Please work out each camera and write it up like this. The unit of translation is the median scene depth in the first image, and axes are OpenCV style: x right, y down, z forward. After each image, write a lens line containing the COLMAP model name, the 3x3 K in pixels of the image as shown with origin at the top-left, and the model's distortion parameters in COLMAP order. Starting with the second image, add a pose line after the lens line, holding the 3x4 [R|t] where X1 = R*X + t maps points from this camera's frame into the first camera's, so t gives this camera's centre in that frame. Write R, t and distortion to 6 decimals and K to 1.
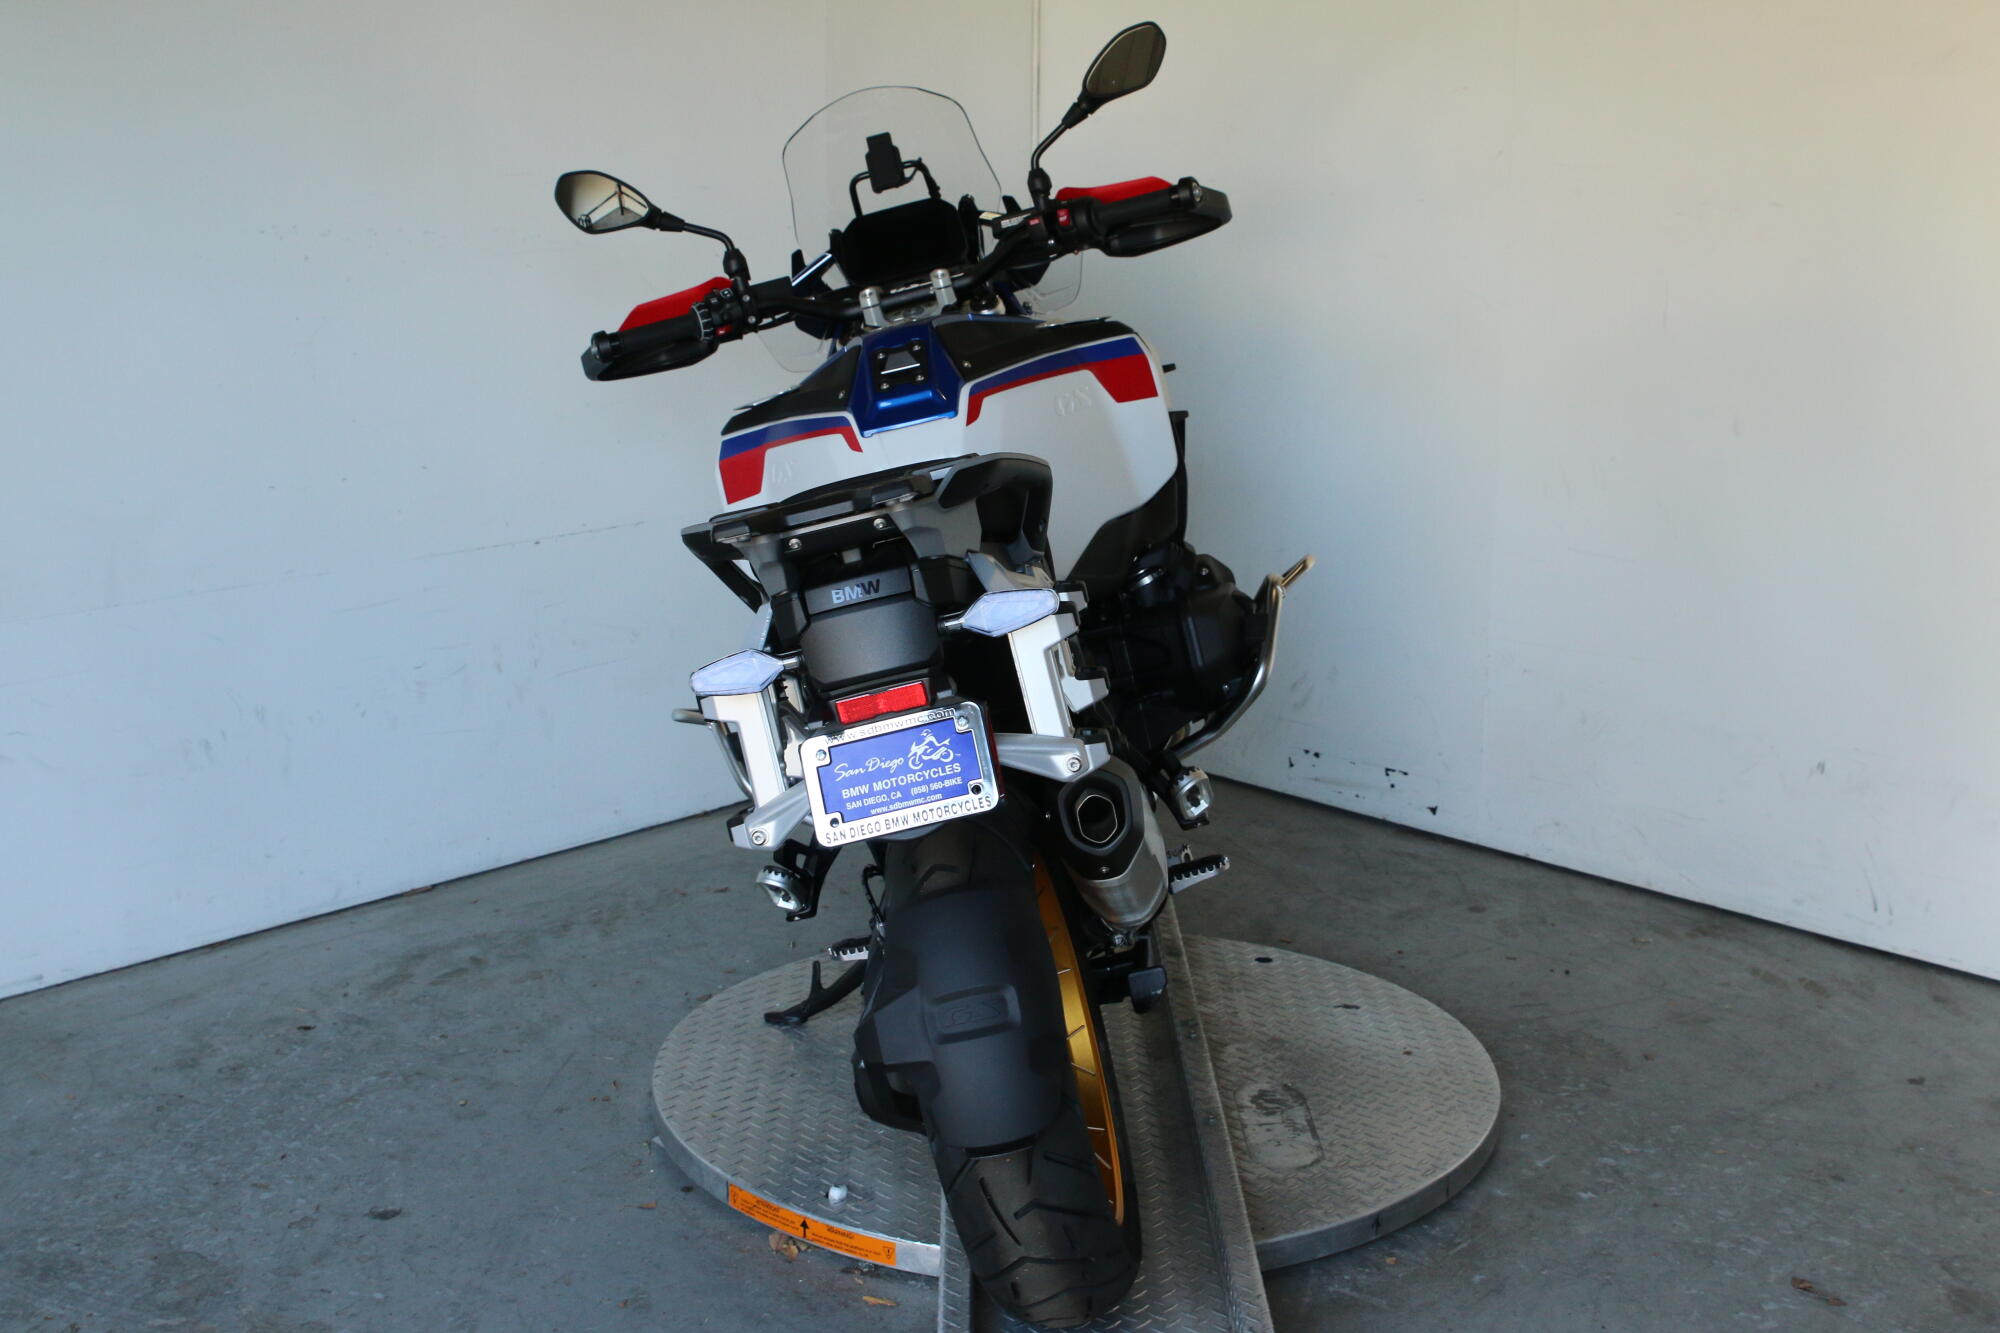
lens RADIAL K [[2504.7, 0, 989.9], [0, 2504.7, 694.0], [0, 0, 1]] dist [-0.070561, 0.000000]
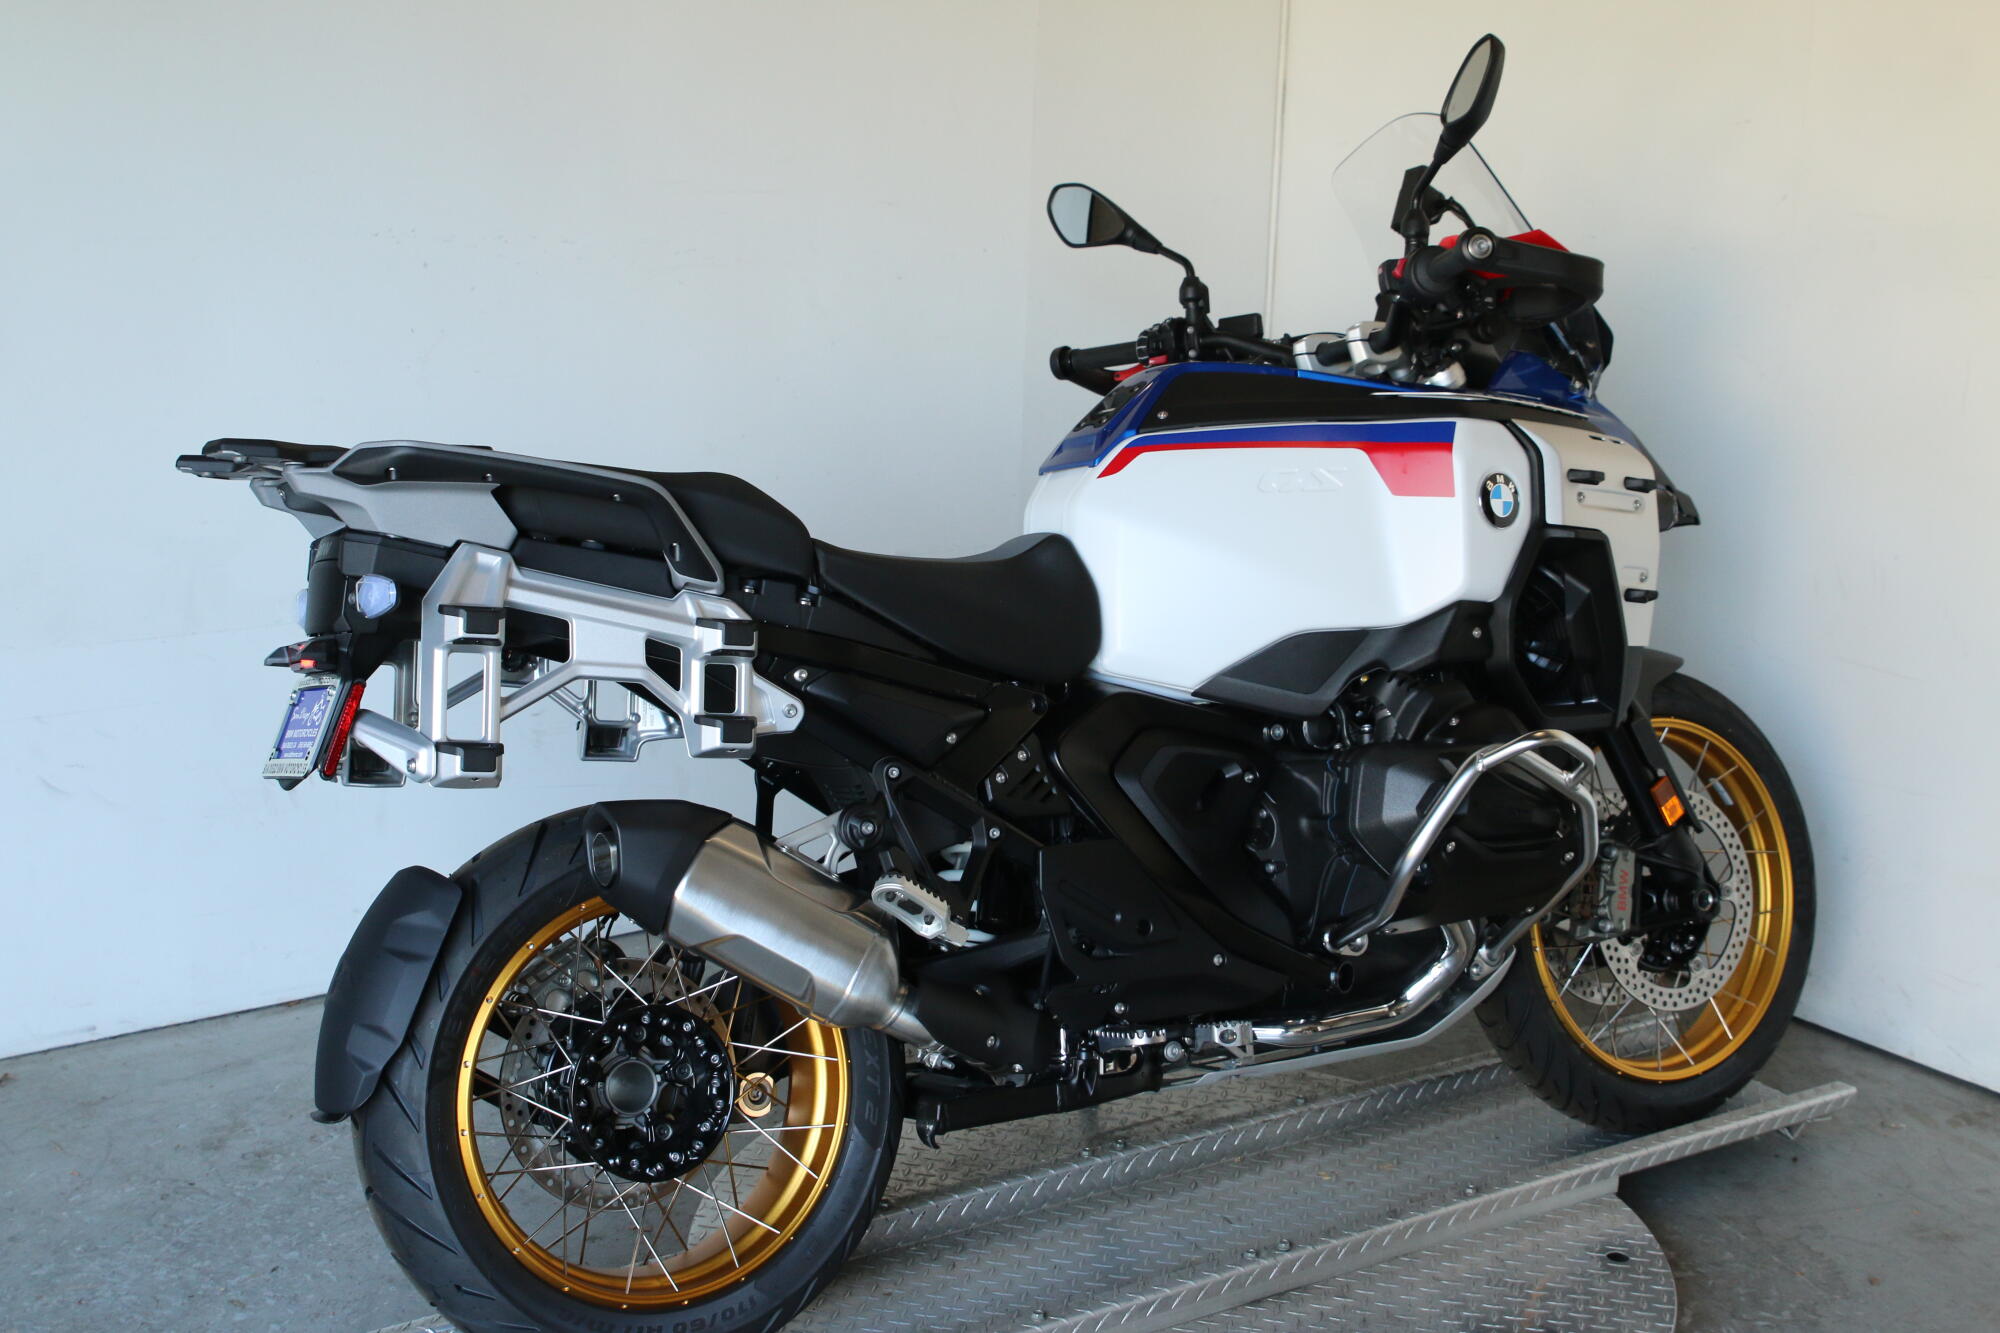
lens RADIAL K [[2504.7, 0, 1003.7], [0, 2504.7, 666.7], [0, 0, 1]] dist [-0.070561, 0.000000]
pose [[0.989053, 0.059595, -0.134988, 0.077930], [-0.061873, 0.998003, -0.012735, -0.033052], [0.133960, 0.020948, 0.990765, 0.138392]]
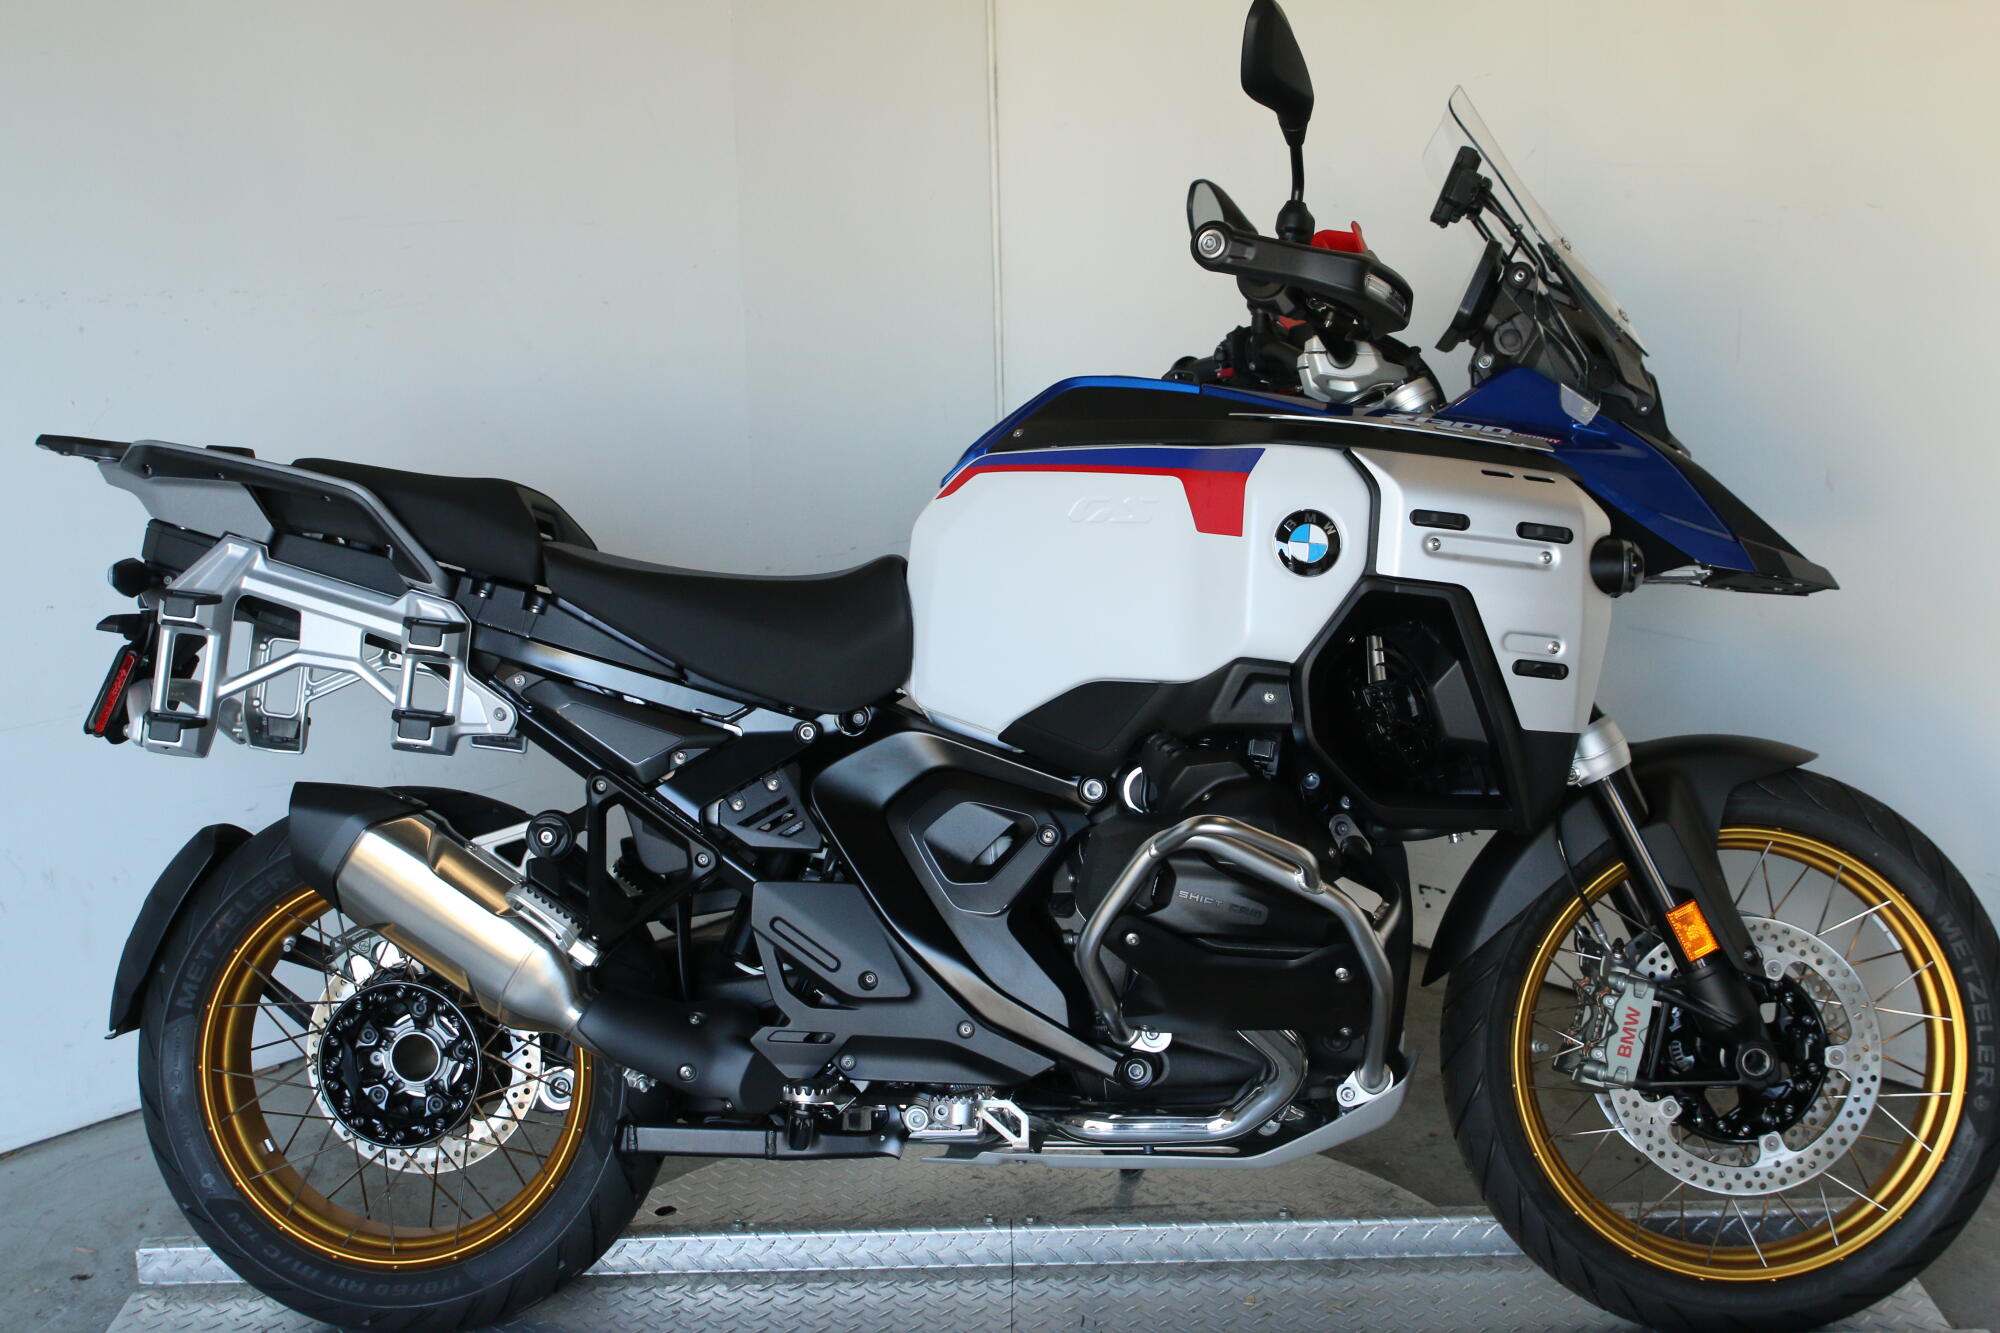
lens RADIAL K [[2504.7, 0, 1004.7], [0, 2504.7, 647.4], [0, 0, 1]] dist [-0.070561, 0.000000]
pose [[0.744173, 0.126546, -0.655891, 0.518399], [-0.133244, 0.990280, 0.039883, -0.095342], [0.654563, 0.057713, 0.753801, 0.391756]]
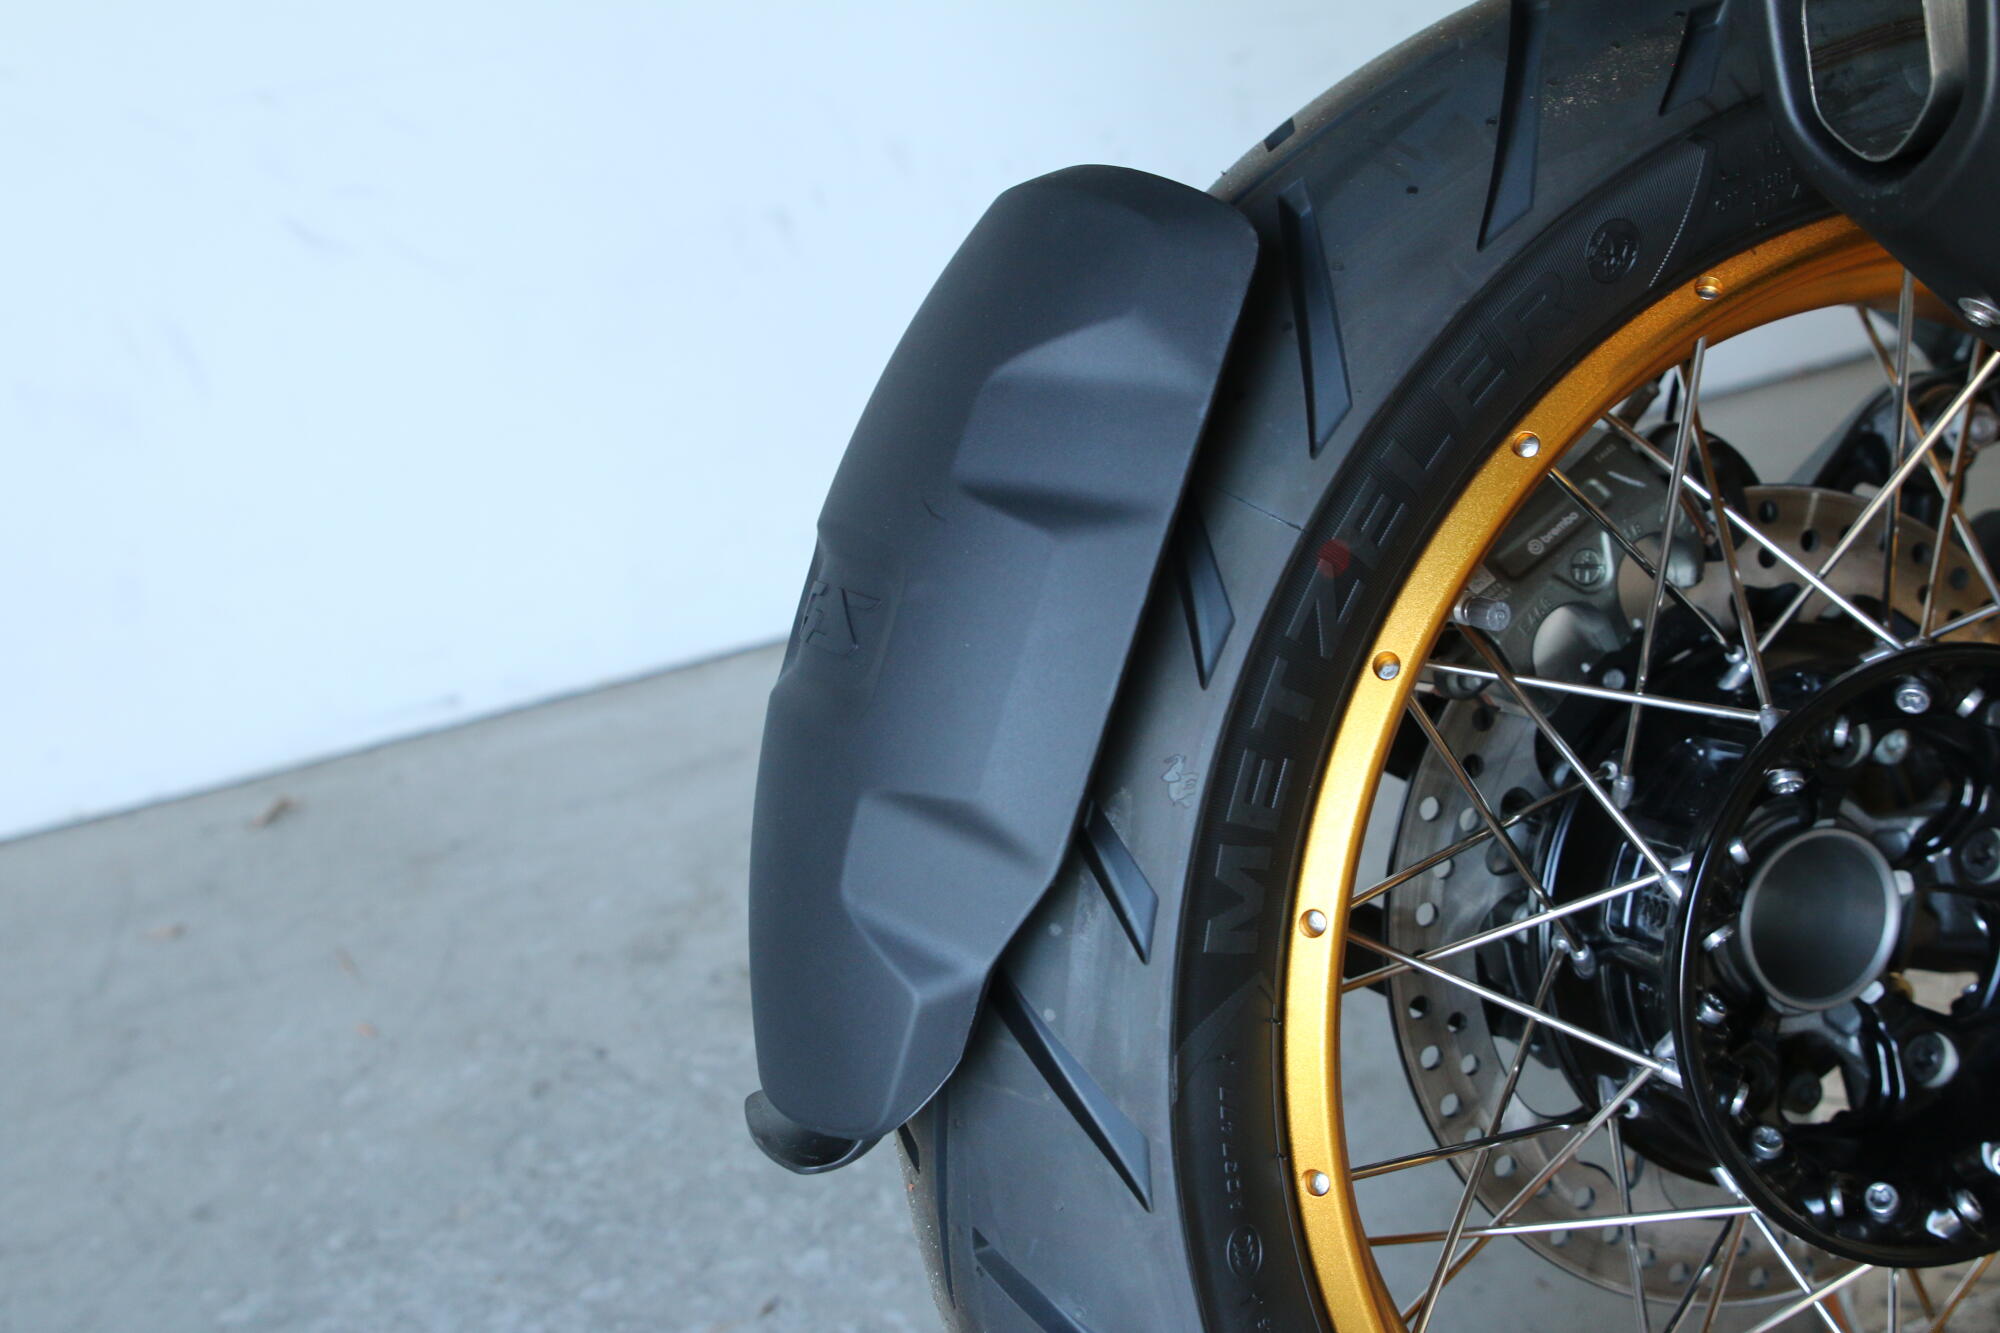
lens RADIAL K [[2504.7, 0, 1002.9], [0, 2504.7, 599.6], [0, 0, 1]] dist [-0.070561, 0.000000]
pose [[0.933650, 0.036168, -0.356355, -0.118988], [0.014166, 0.990382, 0.137632, 0.031740], [0.357906, -0.133549, 0.924158, 0.649404]]
